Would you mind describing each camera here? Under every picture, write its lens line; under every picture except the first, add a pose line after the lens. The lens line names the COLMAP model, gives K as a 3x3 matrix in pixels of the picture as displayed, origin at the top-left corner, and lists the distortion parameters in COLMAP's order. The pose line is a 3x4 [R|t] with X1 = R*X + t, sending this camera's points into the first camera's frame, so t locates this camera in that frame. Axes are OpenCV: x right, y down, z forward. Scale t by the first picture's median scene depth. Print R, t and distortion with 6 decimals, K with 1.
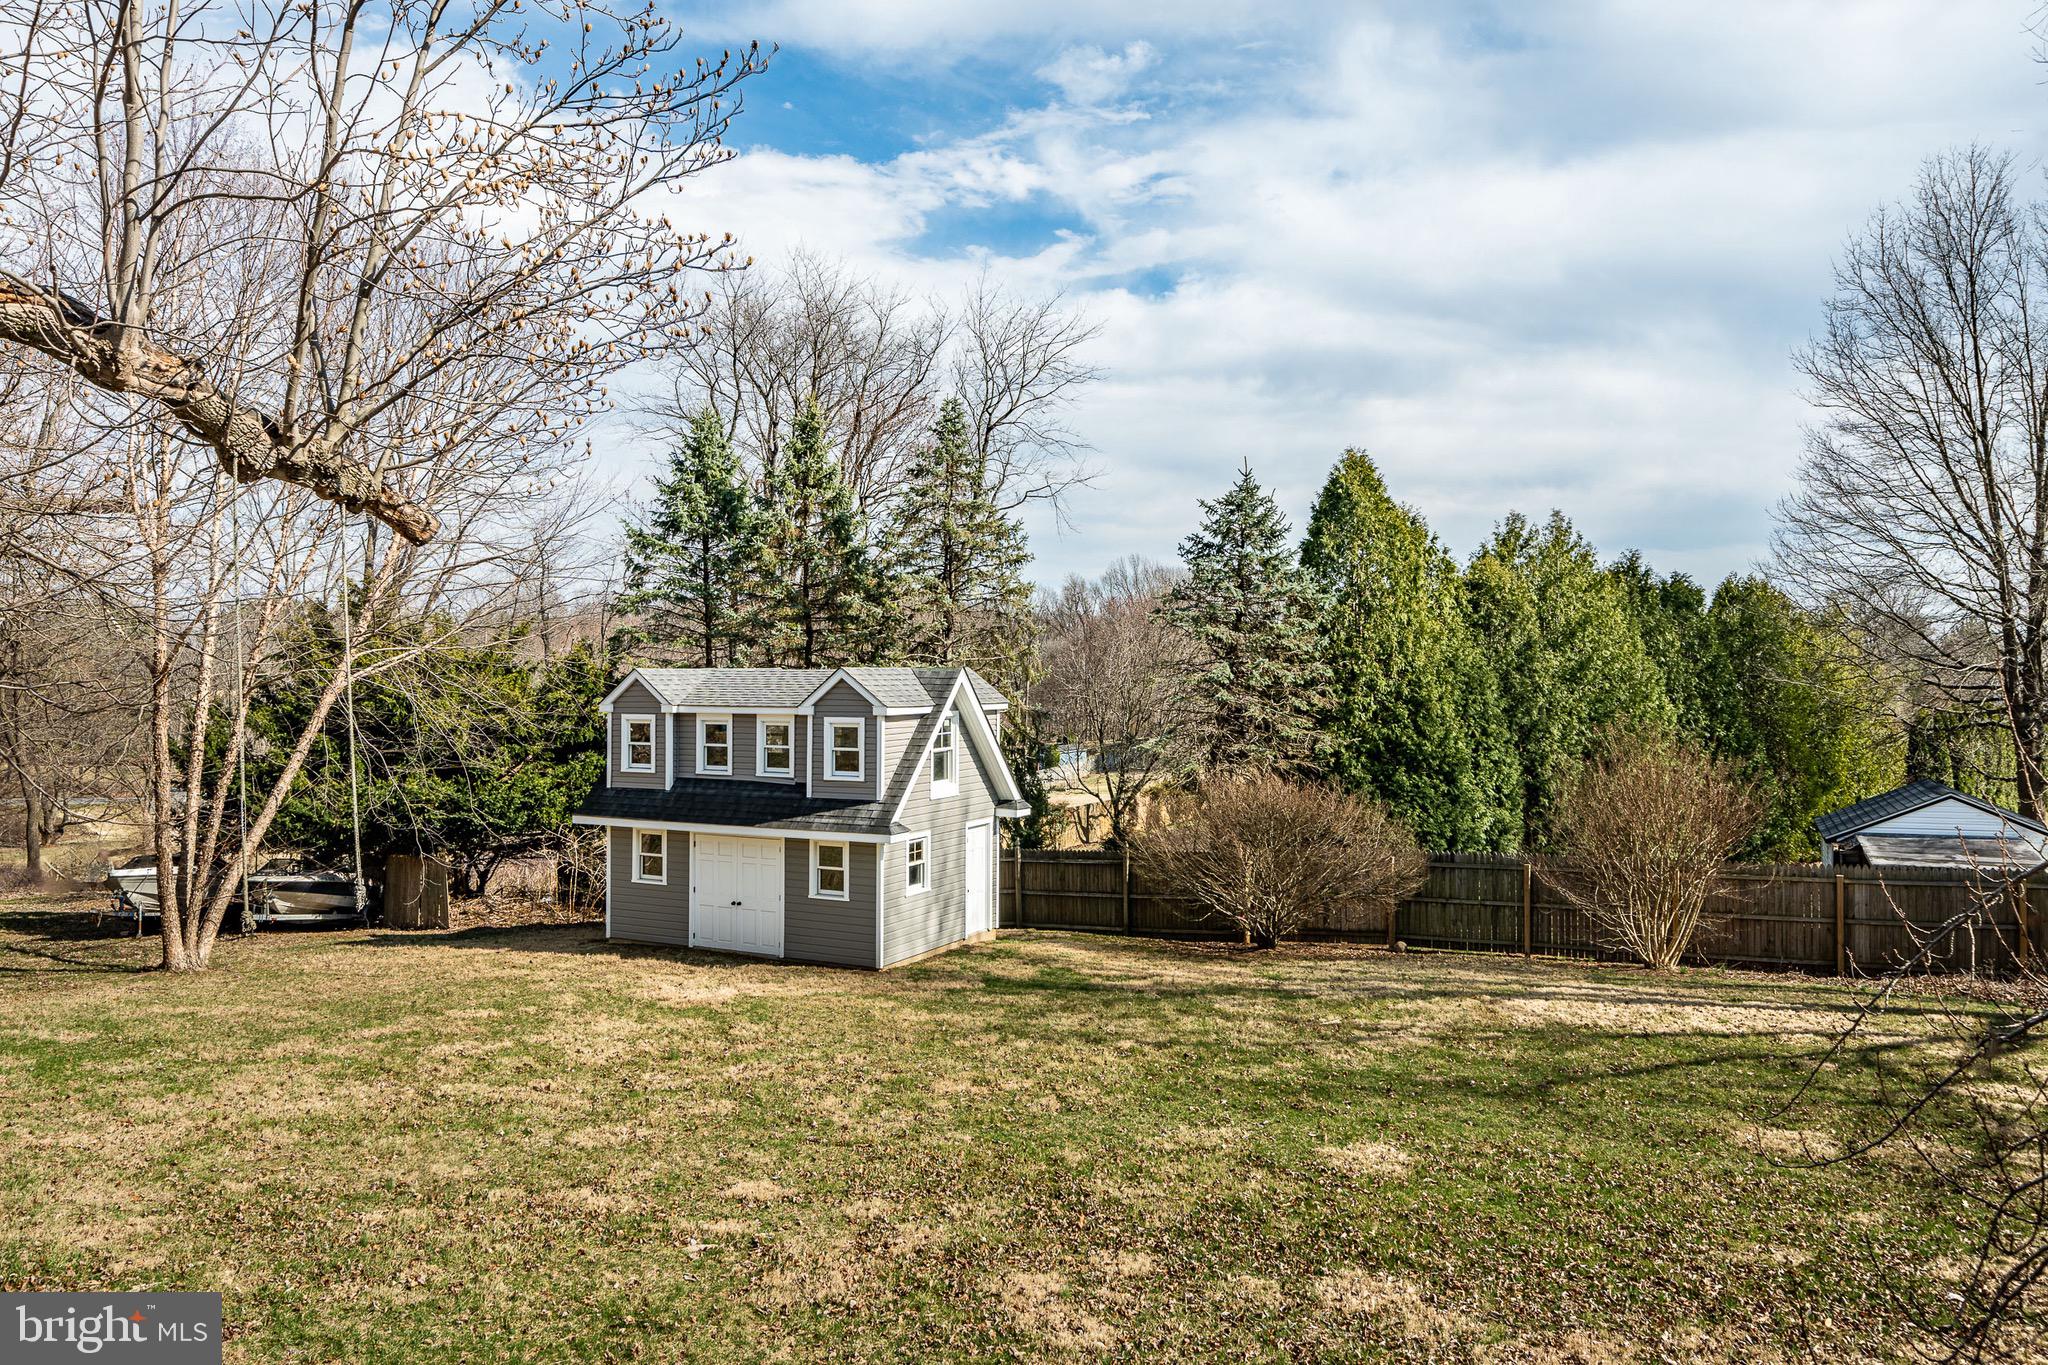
lens RADIAL K [[1345.6, 0, 1024.0], [0, 1345.6, 682.5], [0, 0, 1]] dist [-0.007145, -0.001033]
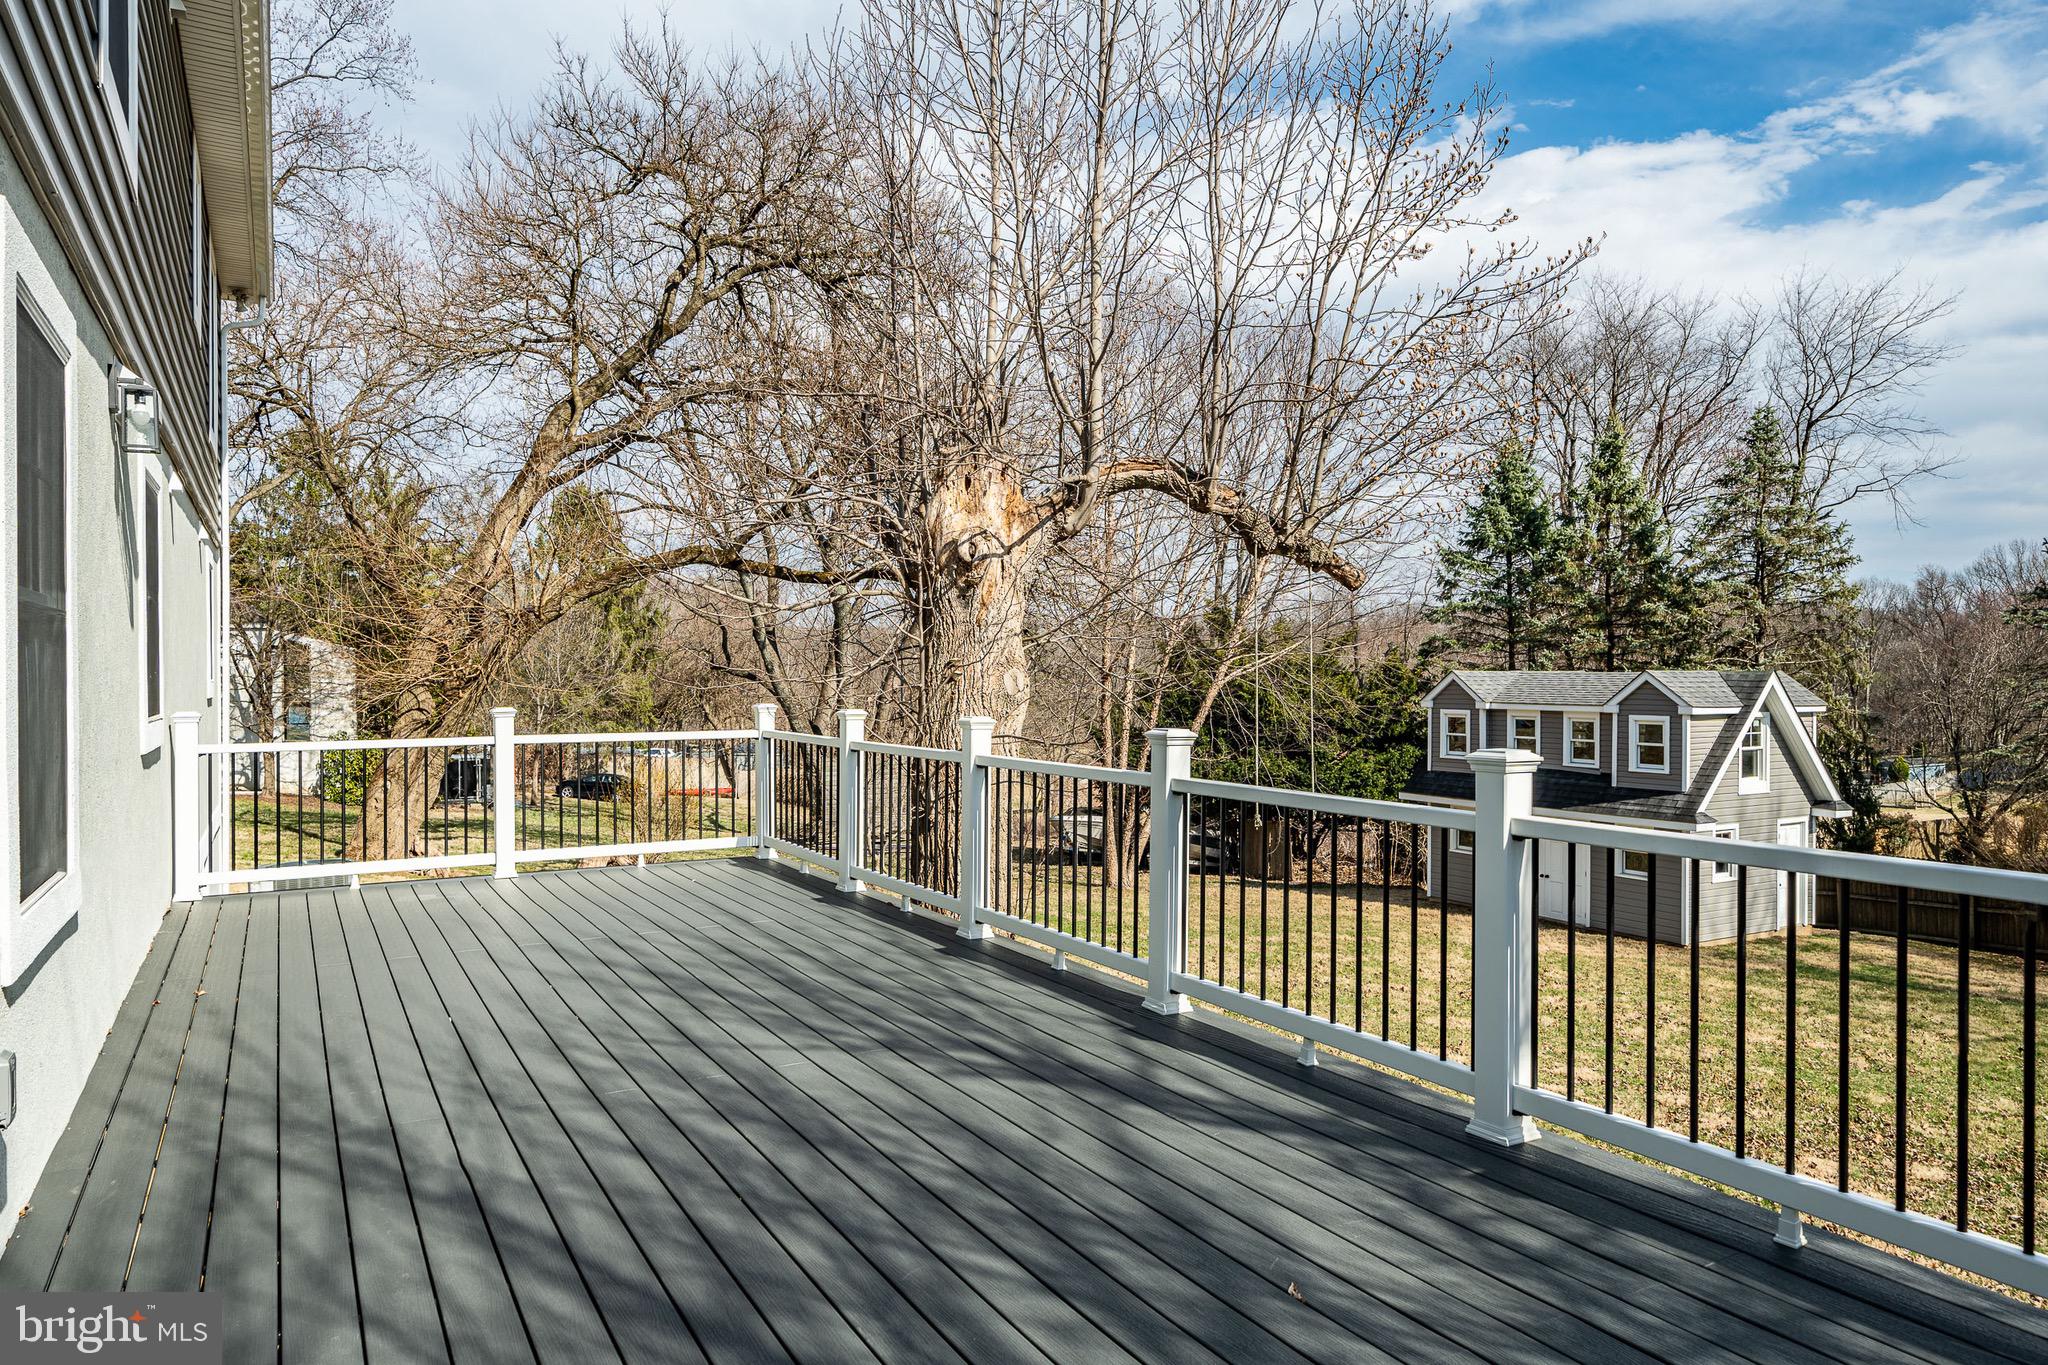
lens RADIAL K [[1272.3, 0, 1016.3], [0, 1272.3, 658.5], [0, 0, 1]] dist [-0.004234, 0.000231]
pose [[0.830690, -0.002613, -0.556730, 0.011739], [-0.008670, 0.999807, -0.017629, 0.001479], [0.556668, 0.019471, 0.830507, -0.116299]]
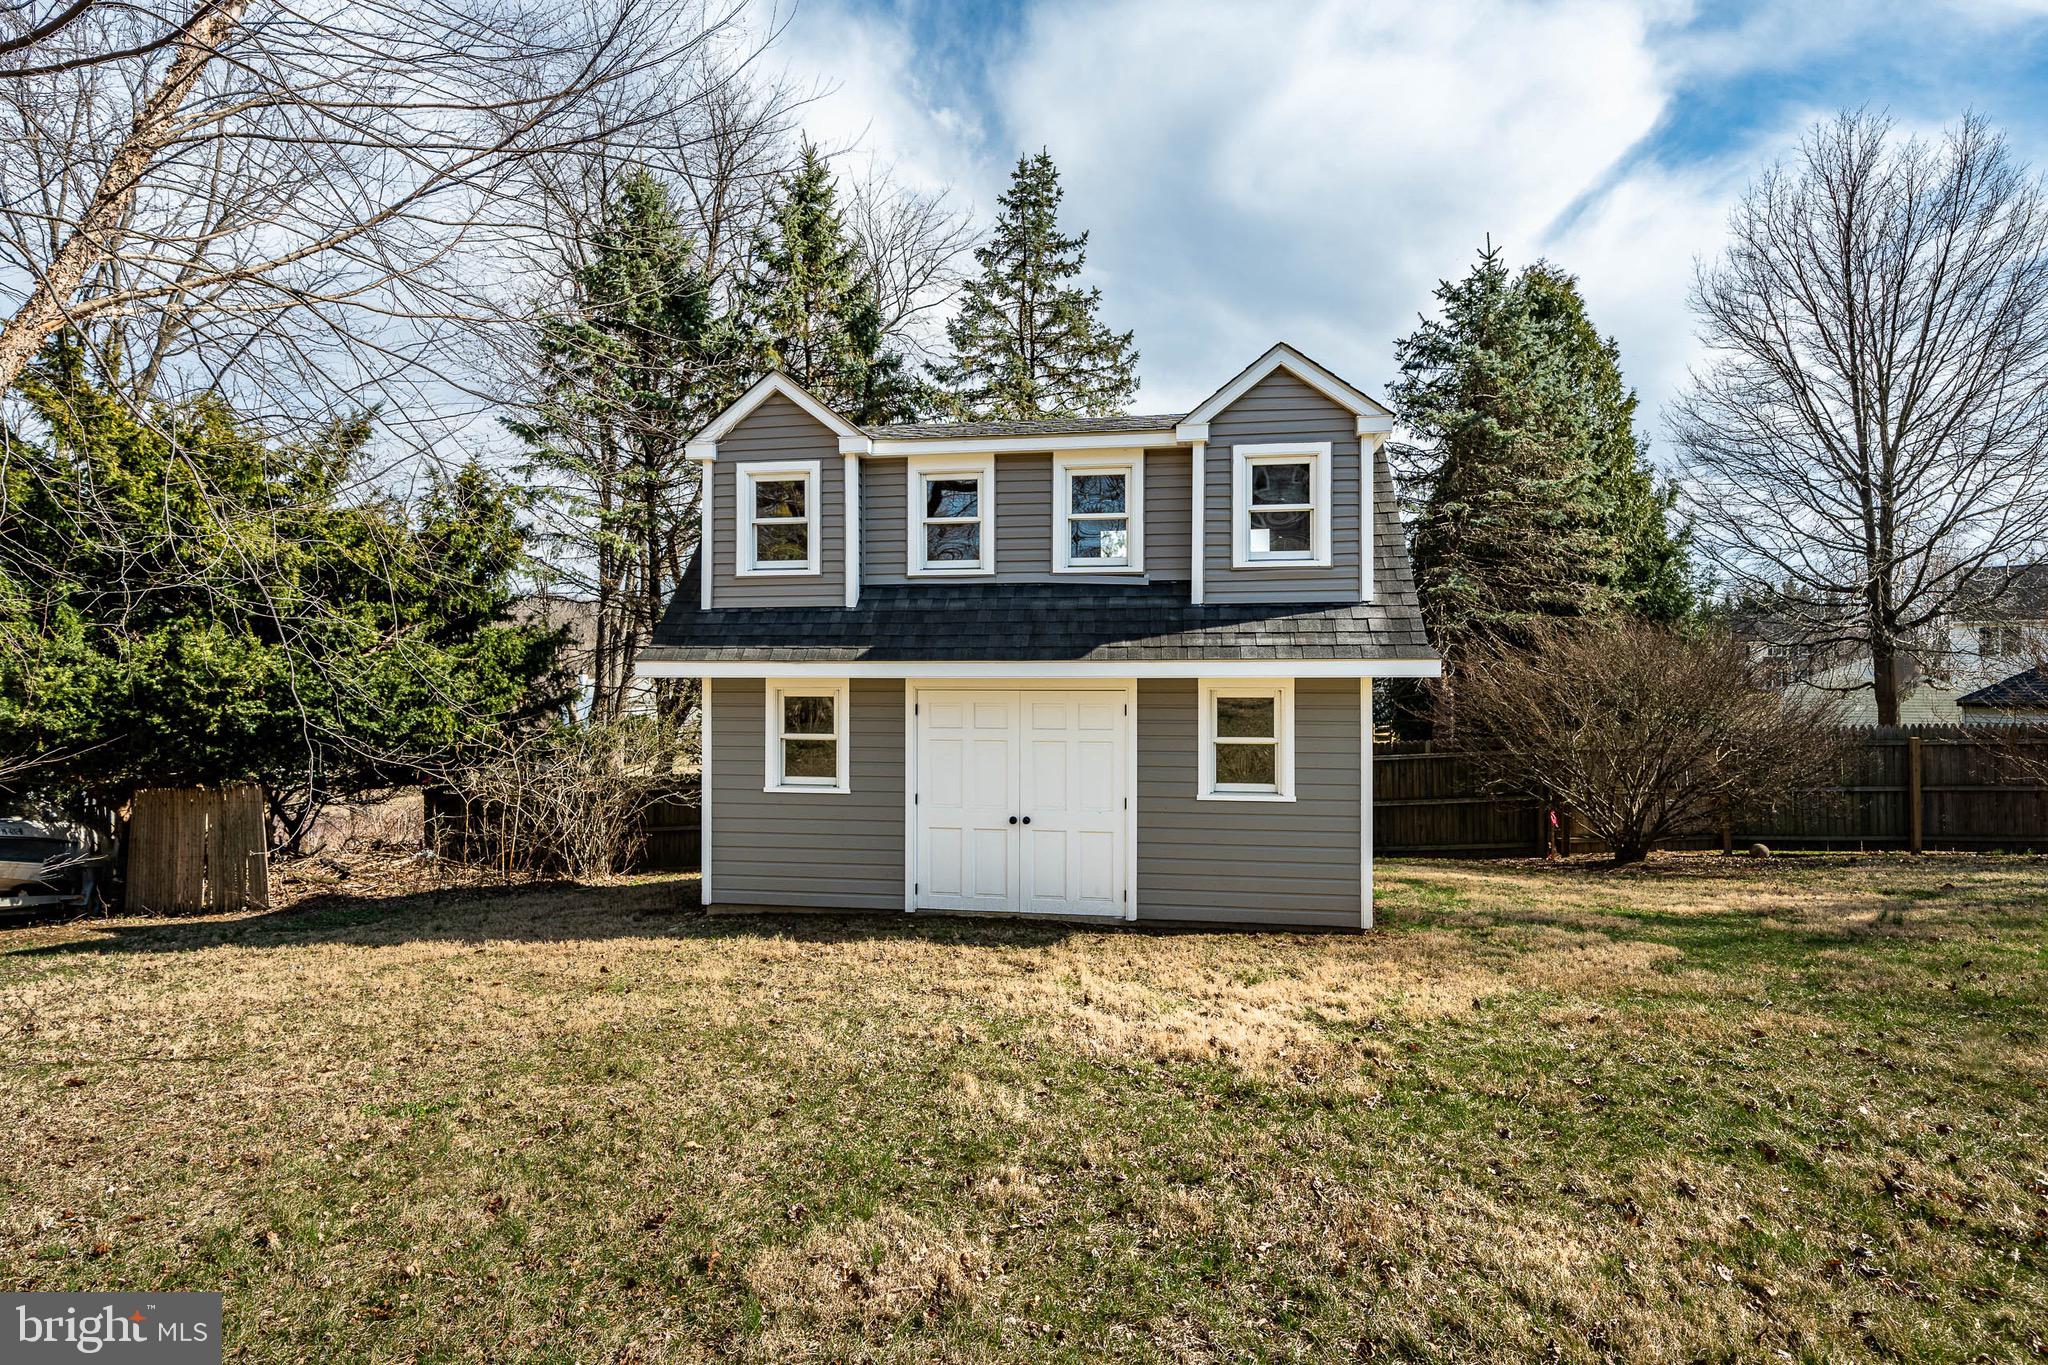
lens RADIAL K [[1062.7, 0, 1021.4], [0, 1062.7, 660.8], [0, 0, 1]] dist [0.003510, 0.000703]
pose [[0.956248, 0.002388, 0.292546, -0.255781], [0.000677, 0.999946, -0.010373, 0.083203], [-0.292555, 0.010117, 0.956195, 0.474126]]
